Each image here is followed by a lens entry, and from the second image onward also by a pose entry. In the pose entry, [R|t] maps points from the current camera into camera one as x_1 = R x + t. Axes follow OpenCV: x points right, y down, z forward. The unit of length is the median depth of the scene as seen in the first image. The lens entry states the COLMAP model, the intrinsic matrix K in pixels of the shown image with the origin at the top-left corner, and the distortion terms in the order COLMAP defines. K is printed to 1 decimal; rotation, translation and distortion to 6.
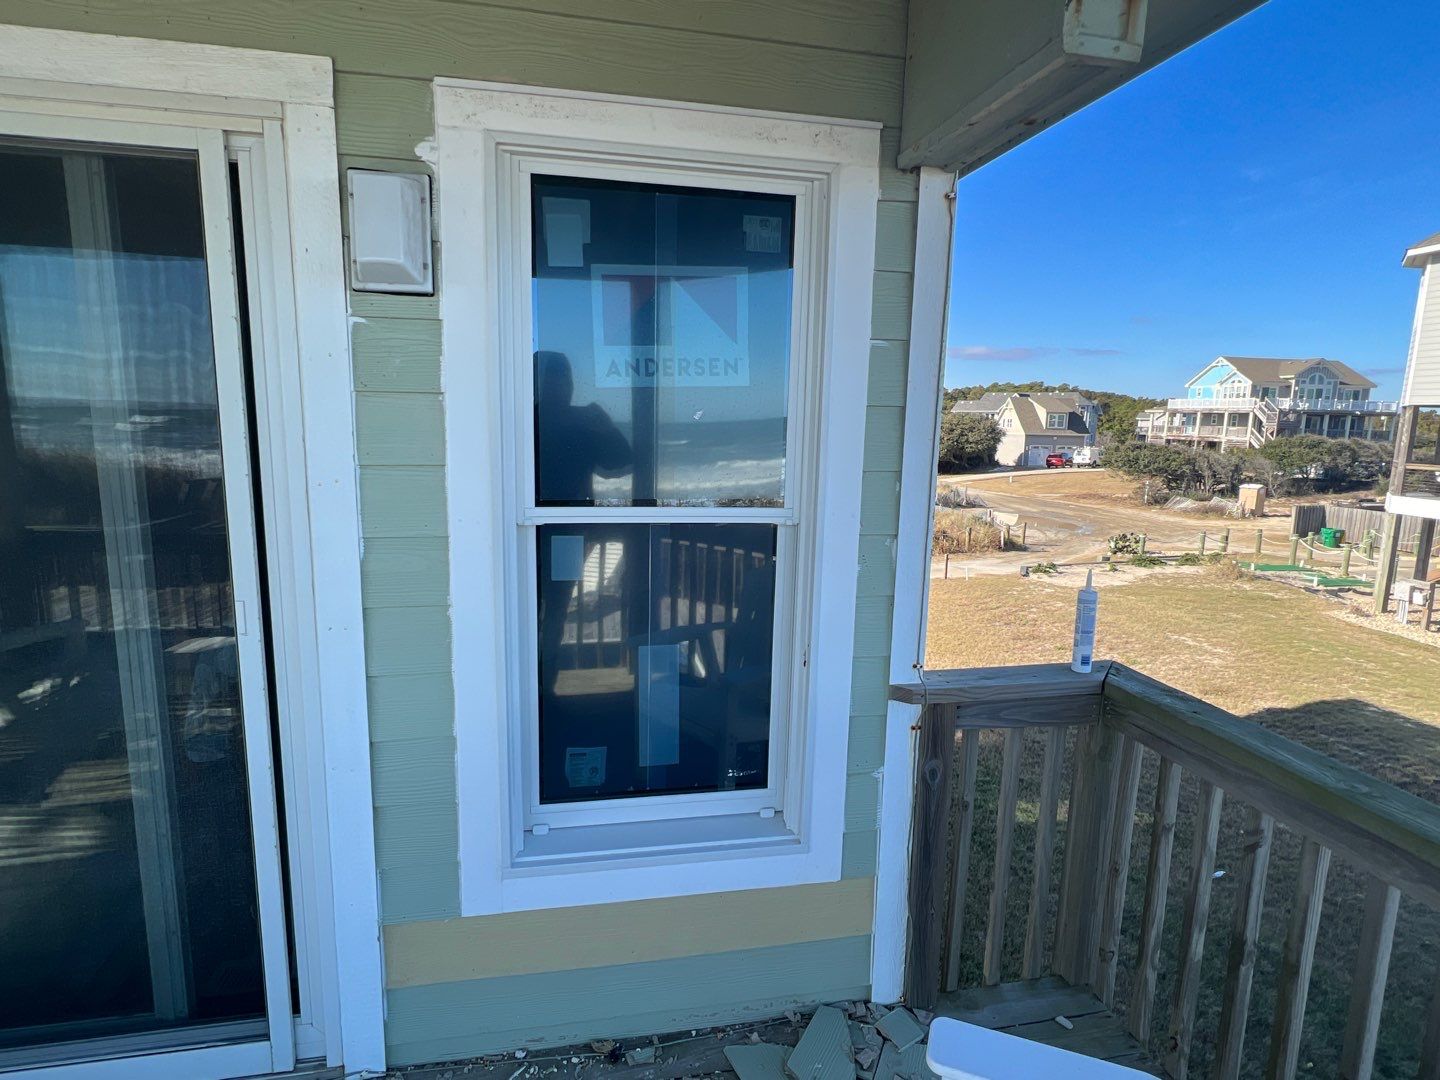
lens RADIAL K [[765.1, 0, 718.2], [0, 765.1, 537.6], [0, 0, 1]] dist [-0.000678, 0.000183]
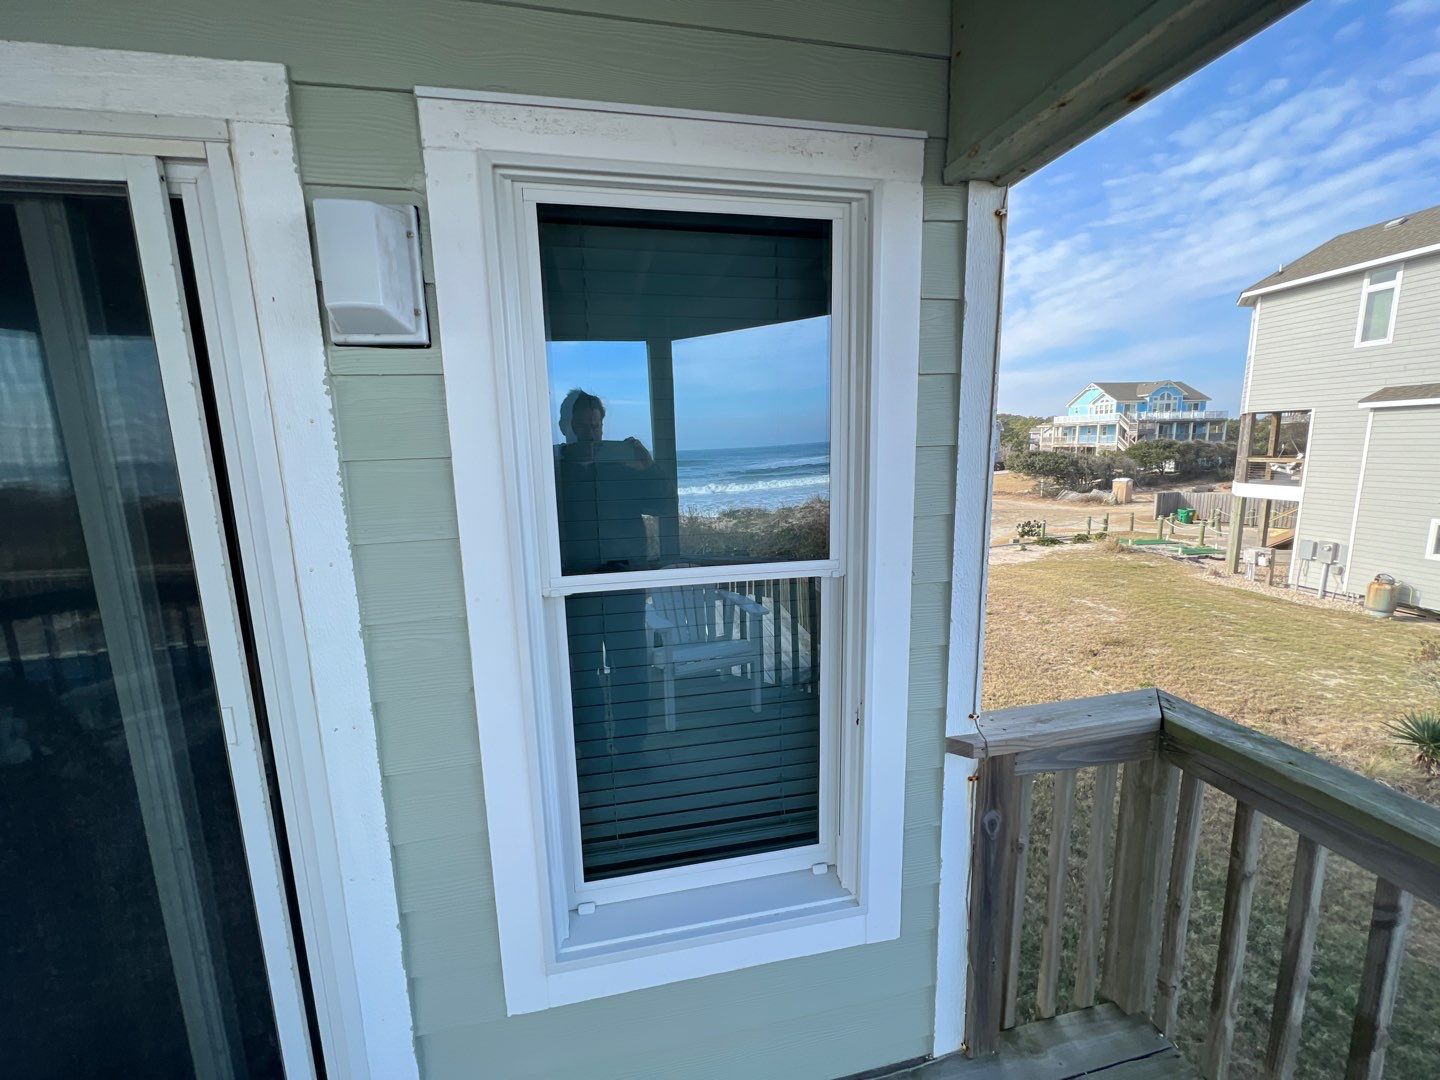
lens RADIAL K [[574.9, 0, 717.1], [0, 574.9, 538.8], [0, 0, 1]] dist [-0.001987, 0.000001]
pose [[0.998816, -0.048607, -0.001784, -0.044550], [0.048612, 0.998814, 0.002810, -0.066660], [0.001645, -0.002893, 0.999994, 0.273156]]
